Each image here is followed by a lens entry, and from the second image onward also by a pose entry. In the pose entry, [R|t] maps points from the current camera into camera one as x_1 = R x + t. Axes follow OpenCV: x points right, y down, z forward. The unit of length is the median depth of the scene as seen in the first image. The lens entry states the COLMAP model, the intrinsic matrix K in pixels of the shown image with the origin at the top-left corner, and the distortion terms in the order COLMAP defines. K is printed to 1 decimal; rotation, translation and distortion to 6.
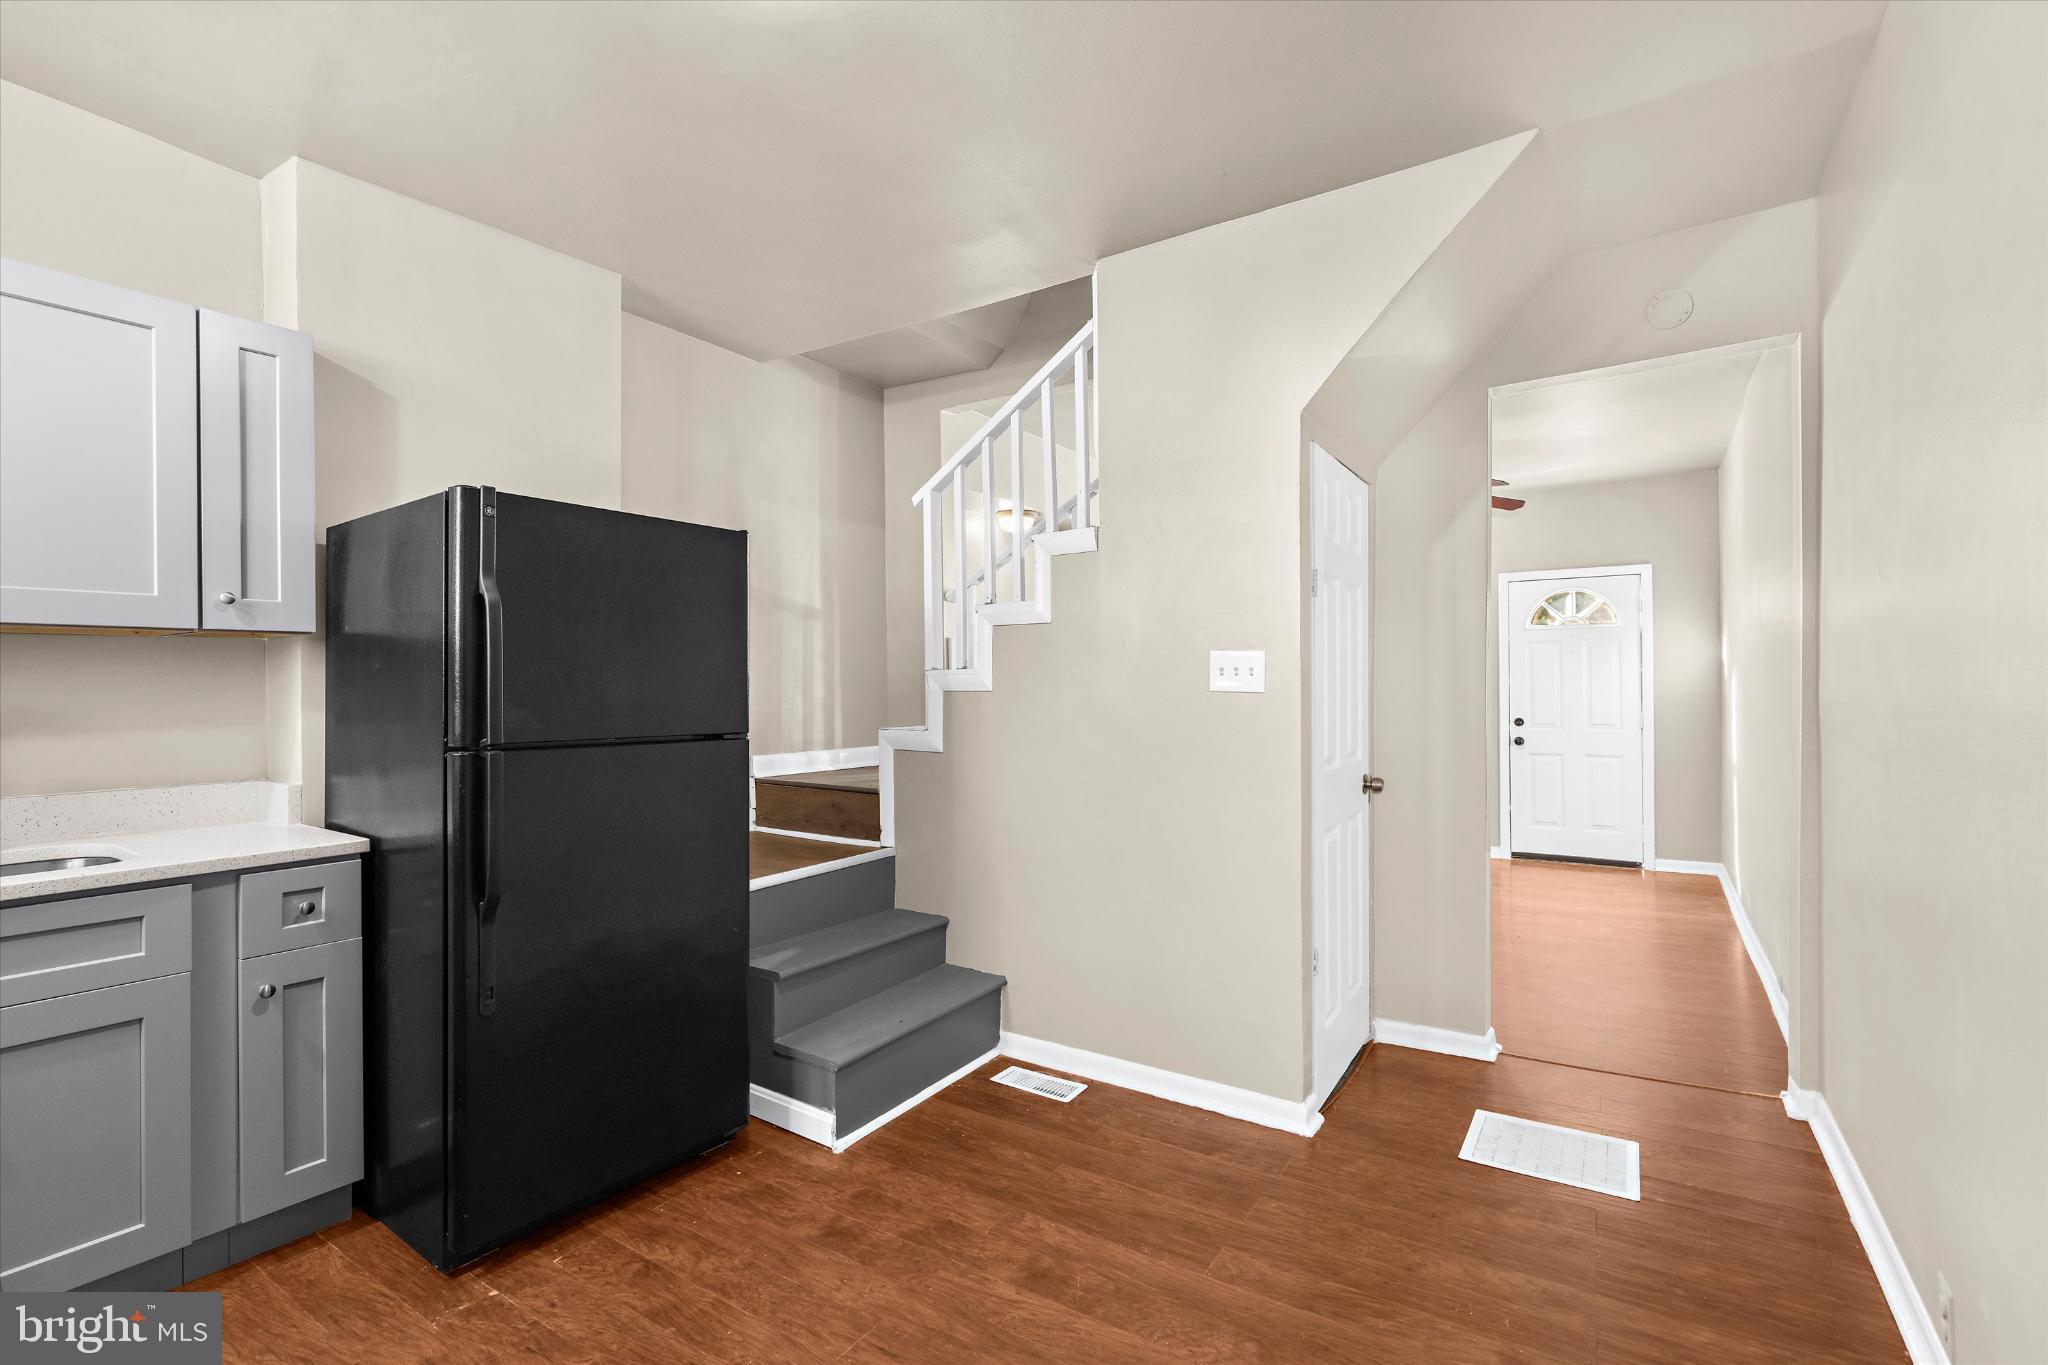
lens RADIAL K [[940.5, 0, 1018.7], [0, 940.5, 682.7], [0, 0, 1]] dist [-0.011553, 0.005019]
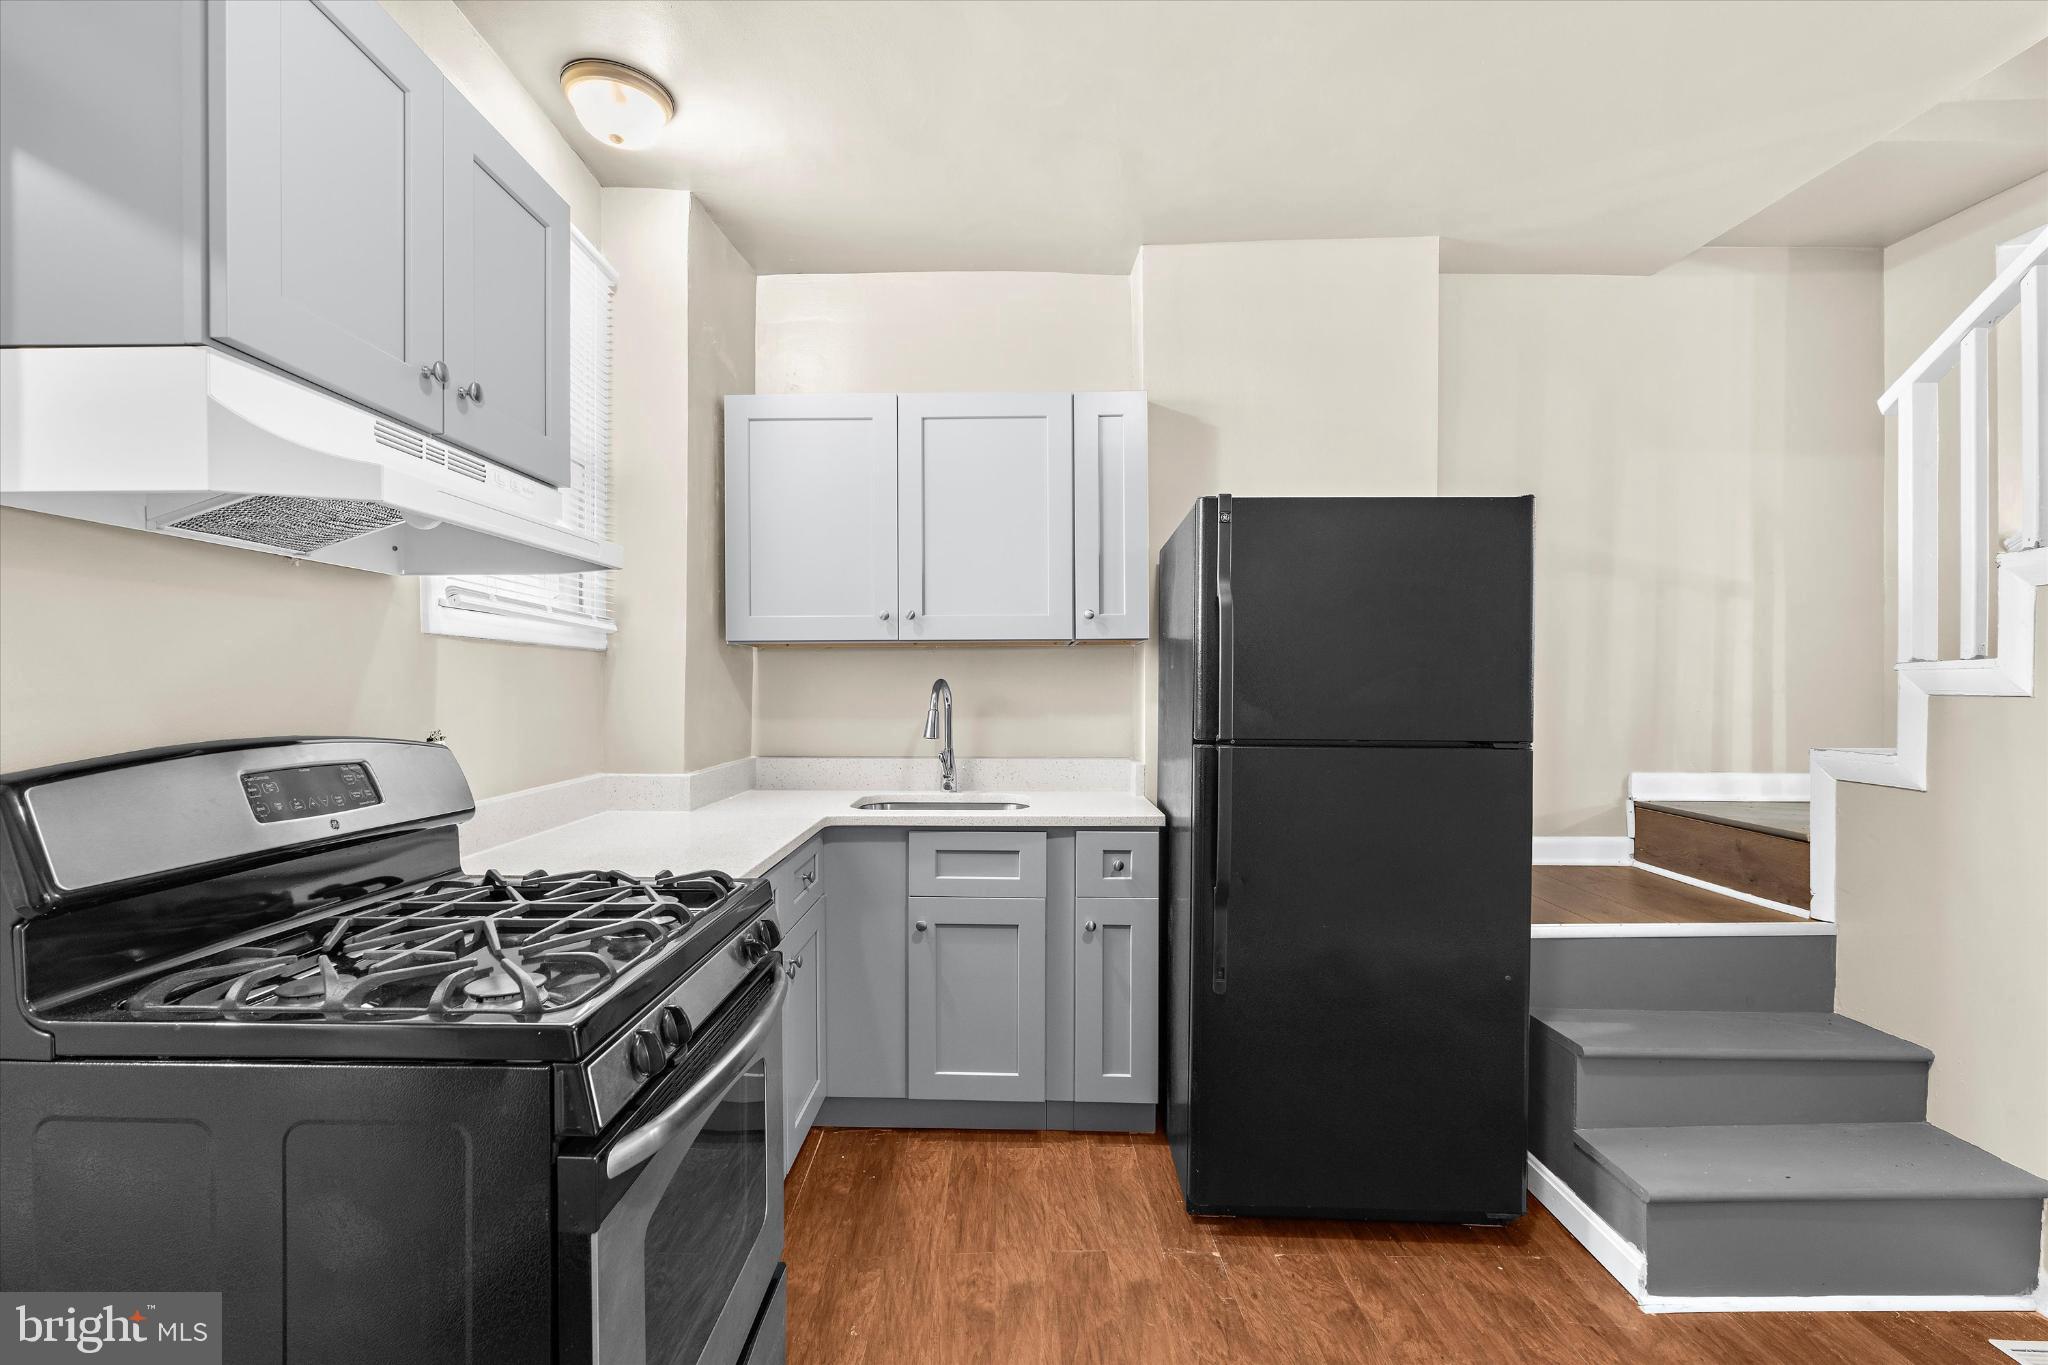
lens RADIAL K [[940.5, 0, 990.7], [0, 940.5, 697.8], [0, 0, 1]] dist [-0.011553, 0.005019]
pose [[0.538770, 0.015718, -0.842306, 0.147618], [-0.001192, 0.999839, 0.017896, 0.000648], [0.842452, -0.008638, 0.538702, 0.168997]]
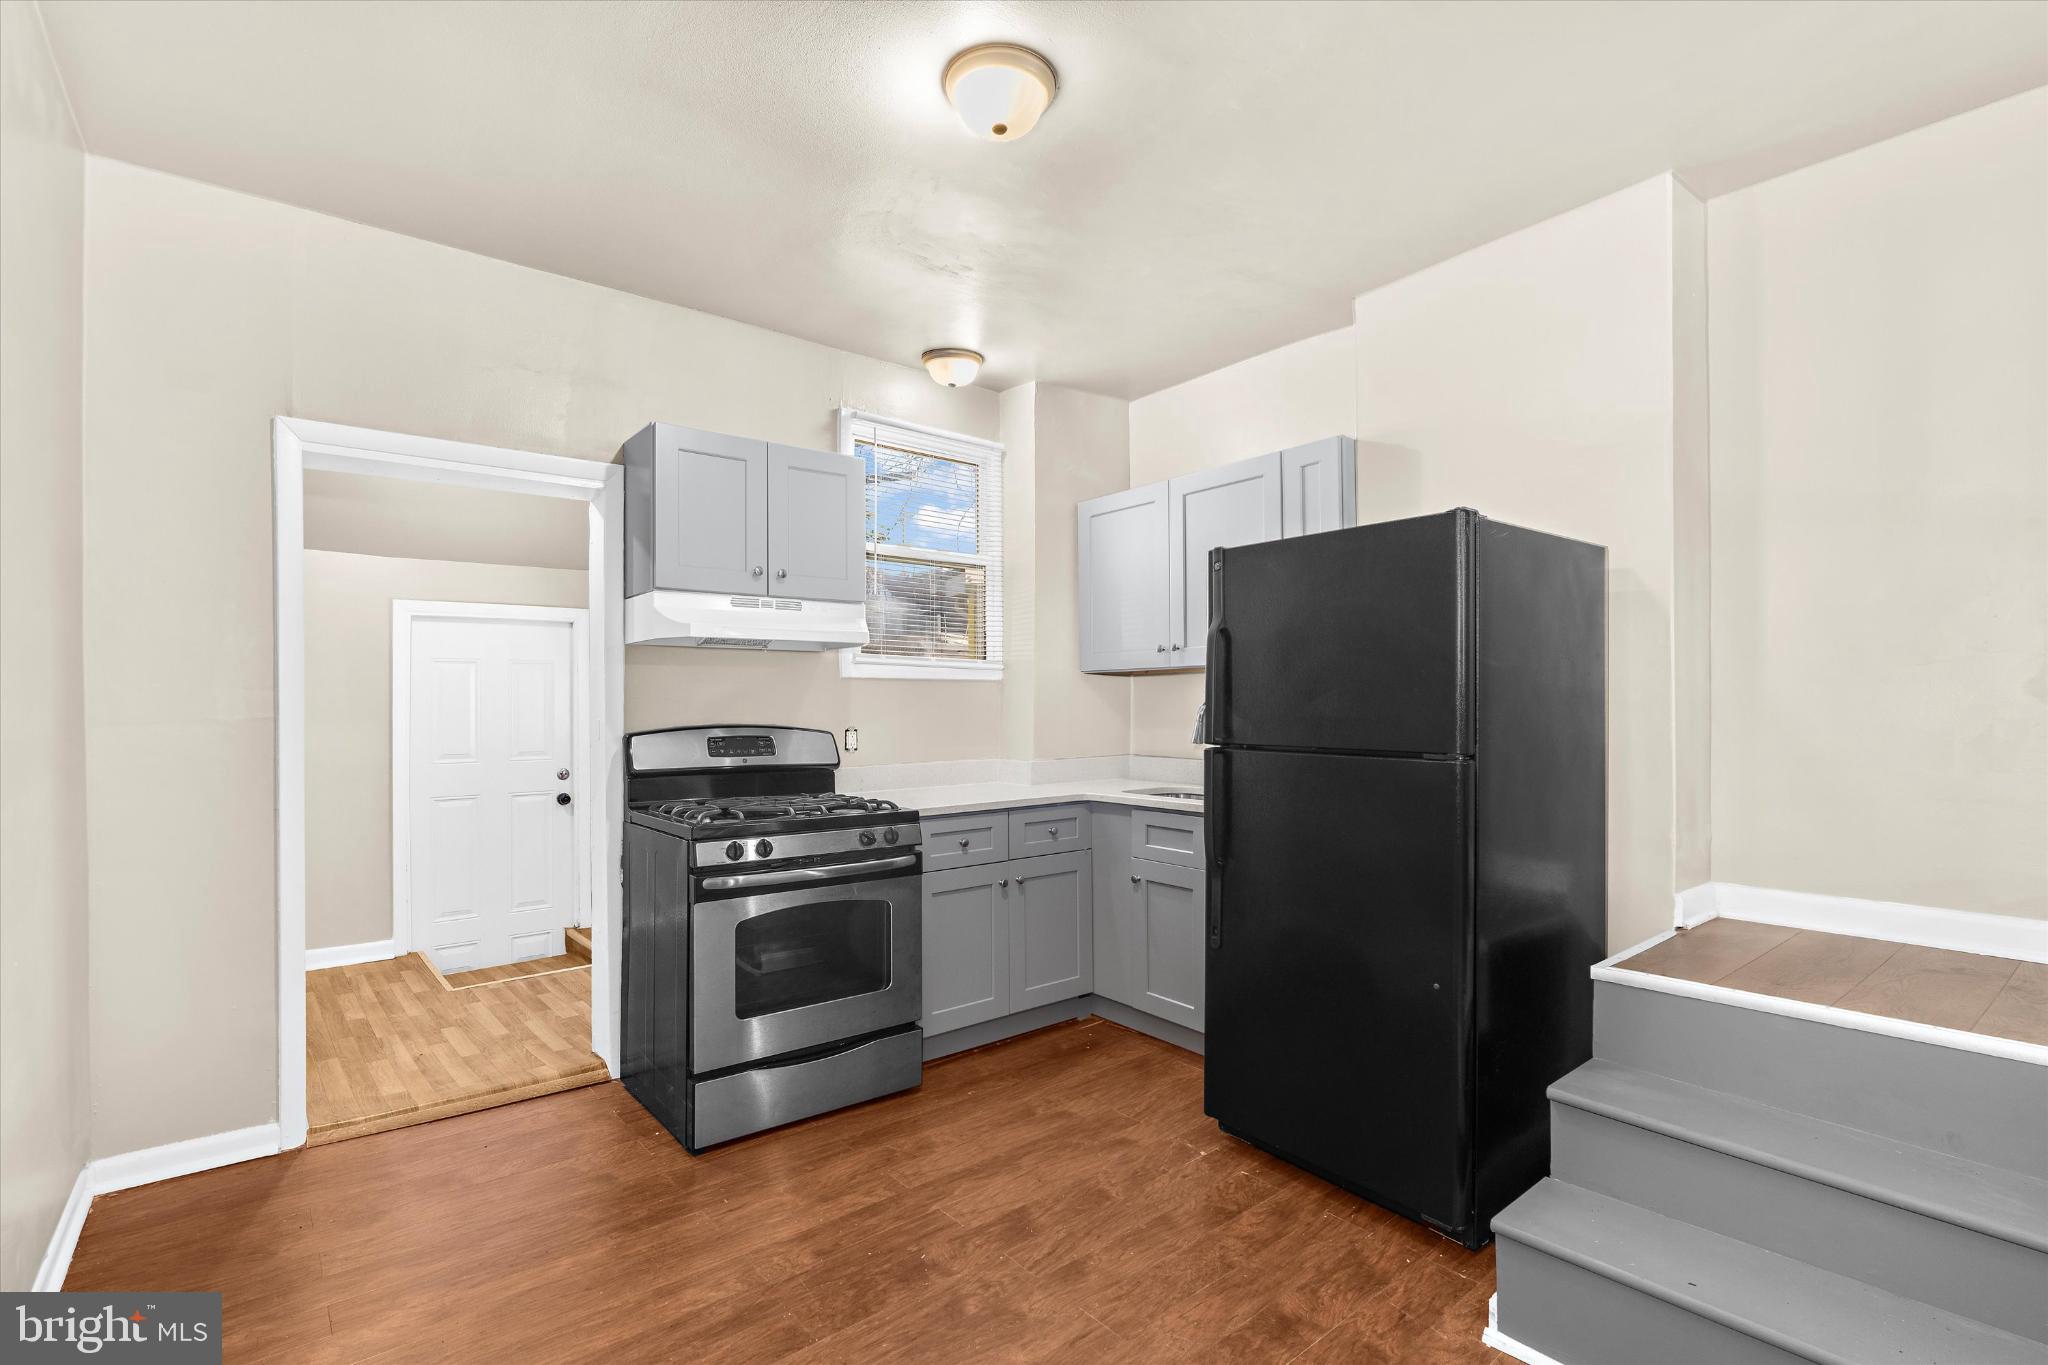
lens RADIAL K [[940.5, 0, 988.3], [0, 940.5, 707.4], [0, 0, 1]] dist [-0.011553, 0.005019]
pose [[-0.322568, 0.006896, -0.946521, 0.627699], [0.008184, 0.999956, 0.004497, 0.005875], [0.946511, -0.006296, -0.322610, 0.897326]]
